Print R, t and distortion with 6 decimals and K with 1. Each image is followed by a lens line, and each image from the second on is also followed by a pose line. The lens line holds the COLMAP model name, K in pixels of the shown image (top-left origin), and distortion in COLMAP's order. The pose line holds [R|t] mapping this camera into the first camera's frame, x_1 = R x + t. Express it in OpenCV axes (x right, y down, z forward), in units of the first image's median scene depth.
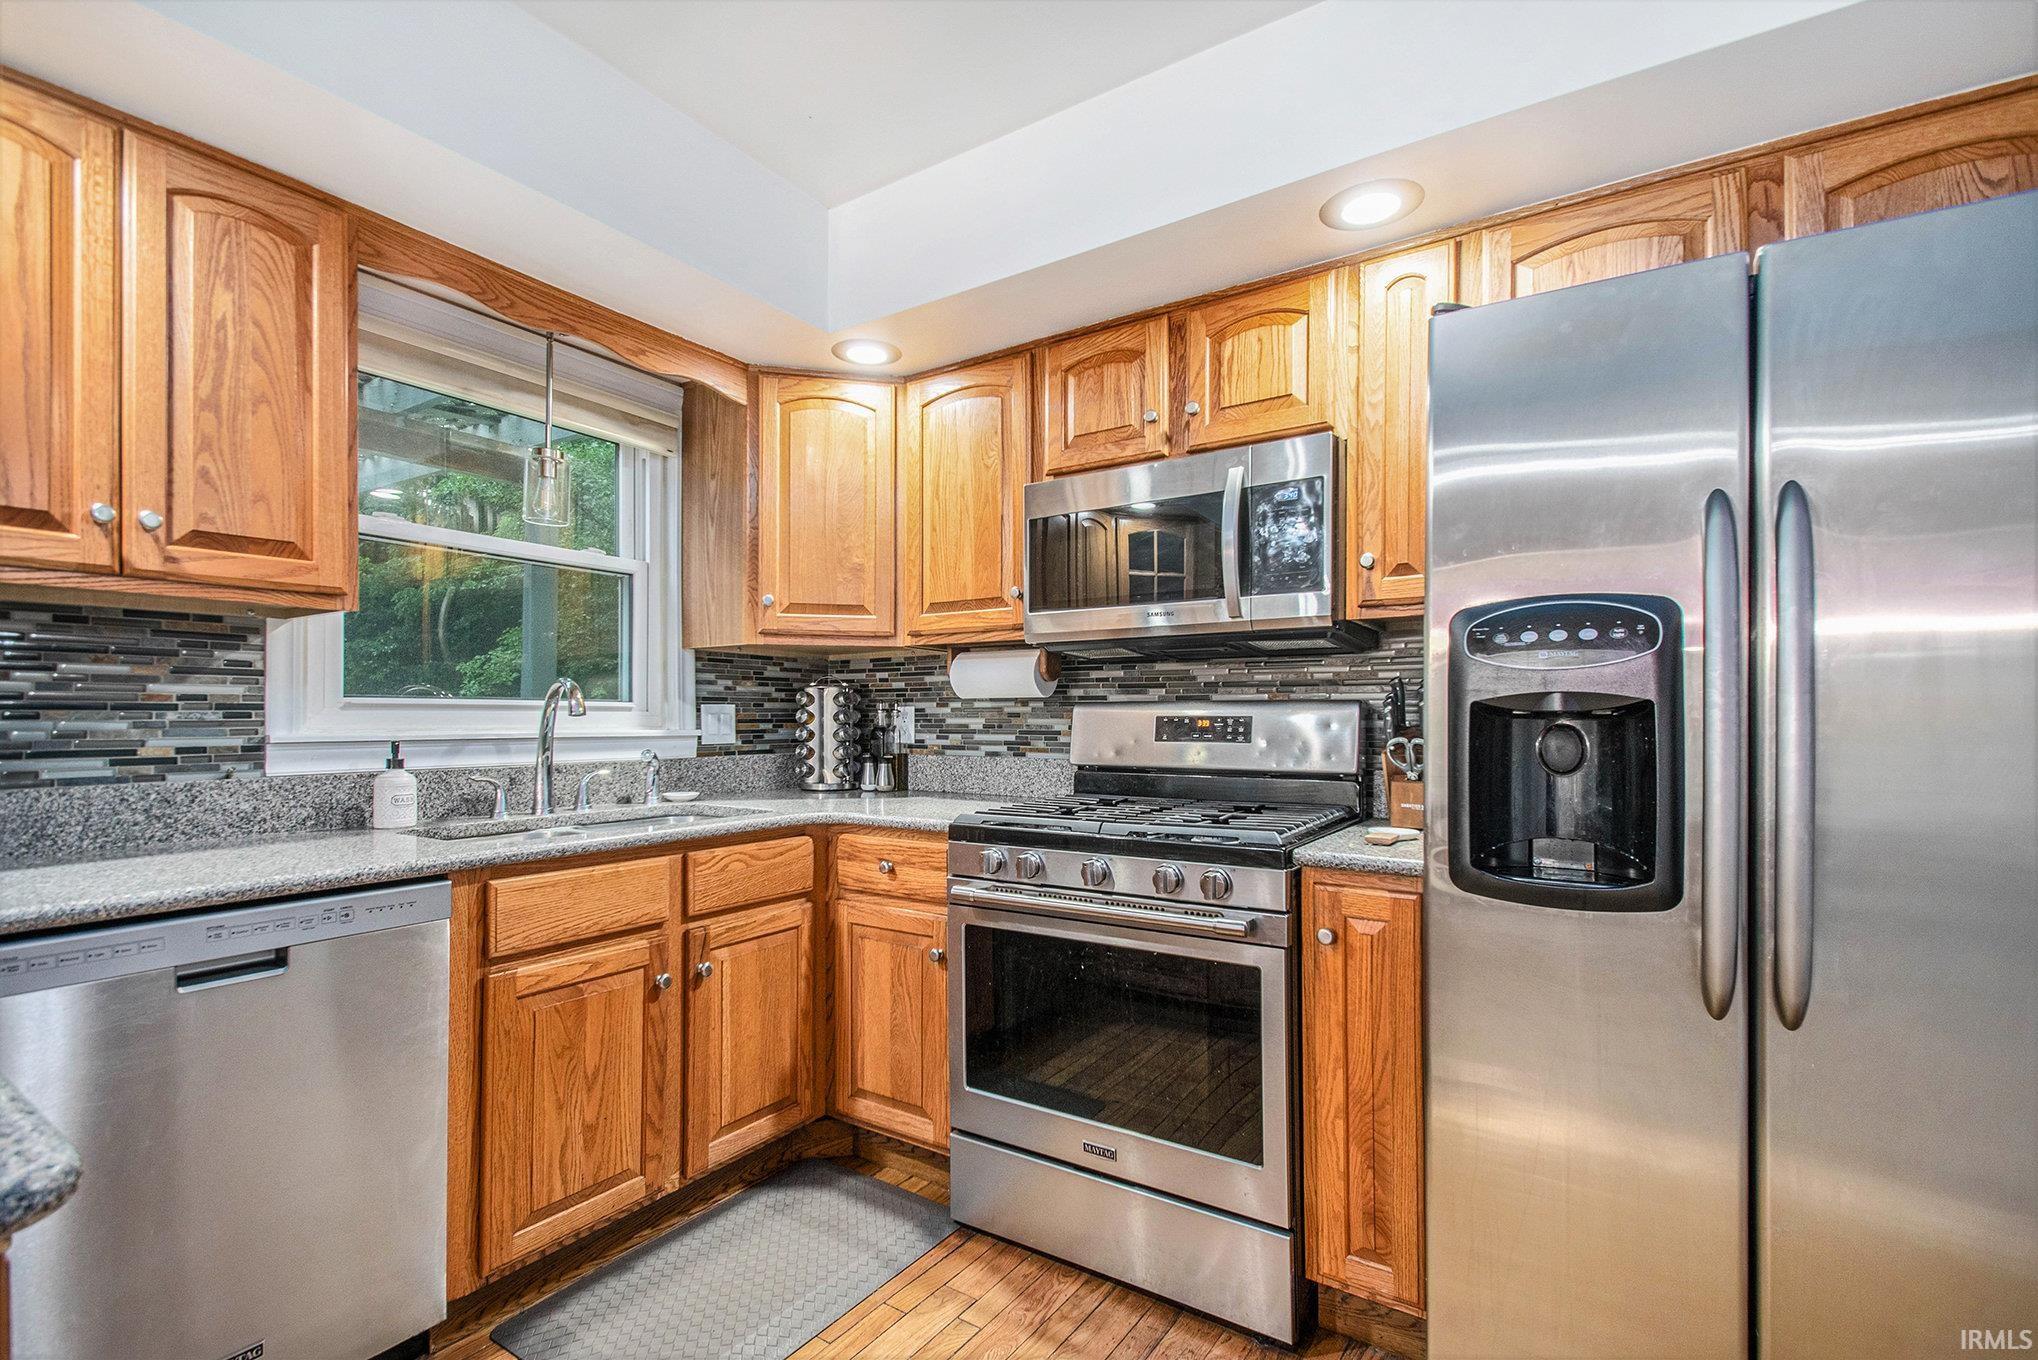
lens RADIAL K [[911.7, 0, 1015.9], [0, 911.7, 717.5], [0, 0, 1]] dist [0.016747, -0.013866]
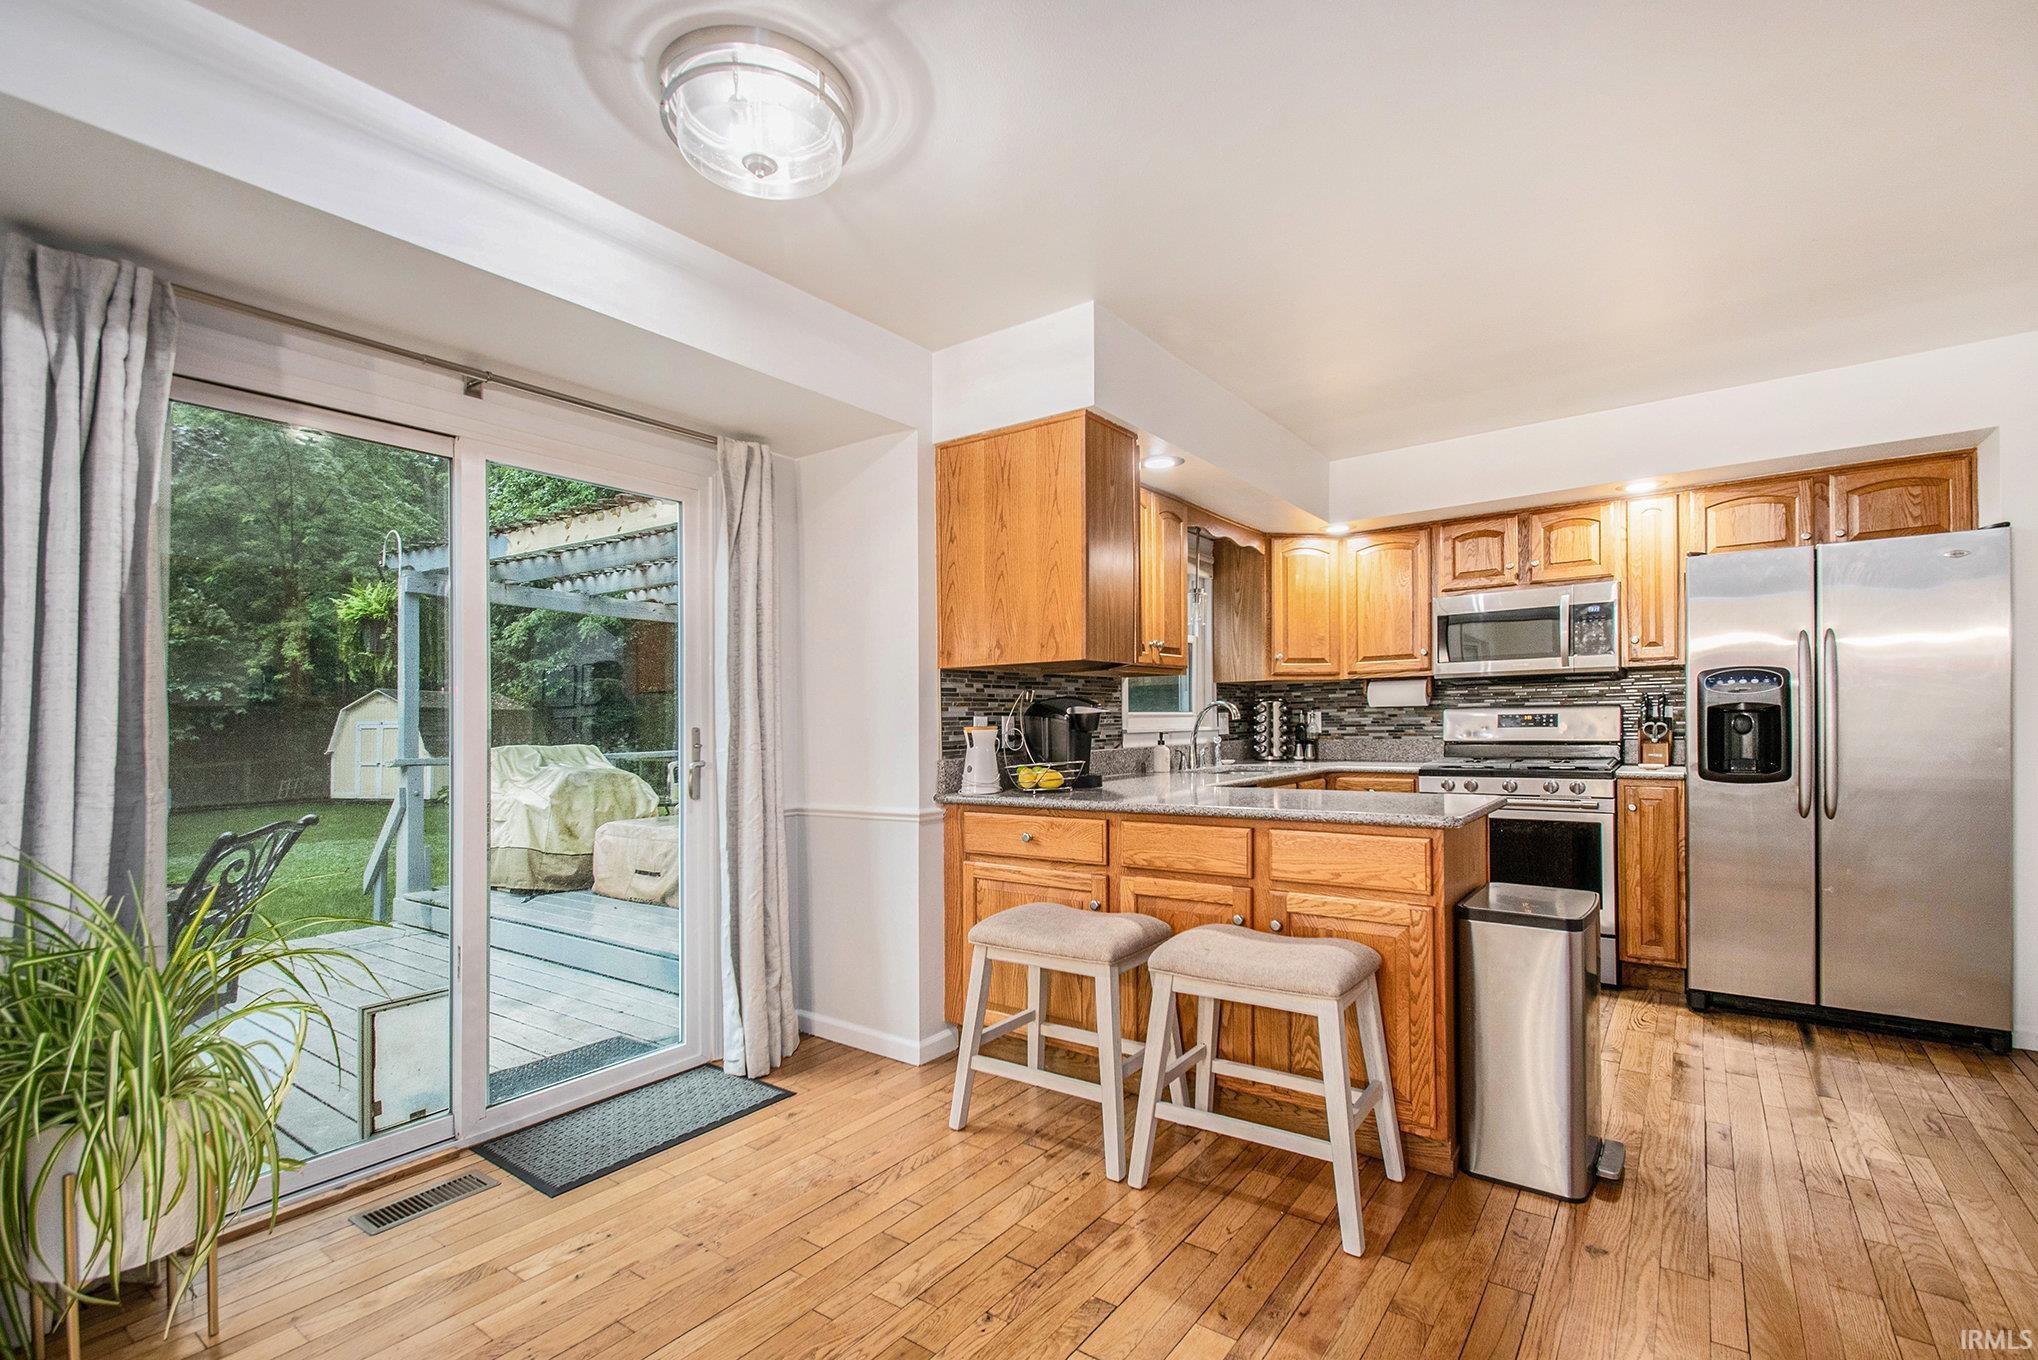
lens RADIAL K [[899.5, 0, 1013.2], [0, 899.5, 724.4], [0, 0, 1]] dist [0.000901, -0.014445]
pose [[0.997339, -0.016110, -0.071106, -0.798605], [0.016379, 0.999861, 0.003199, -0.003965], [0.071044, -0.004356, 0.997464, -1.040302]]
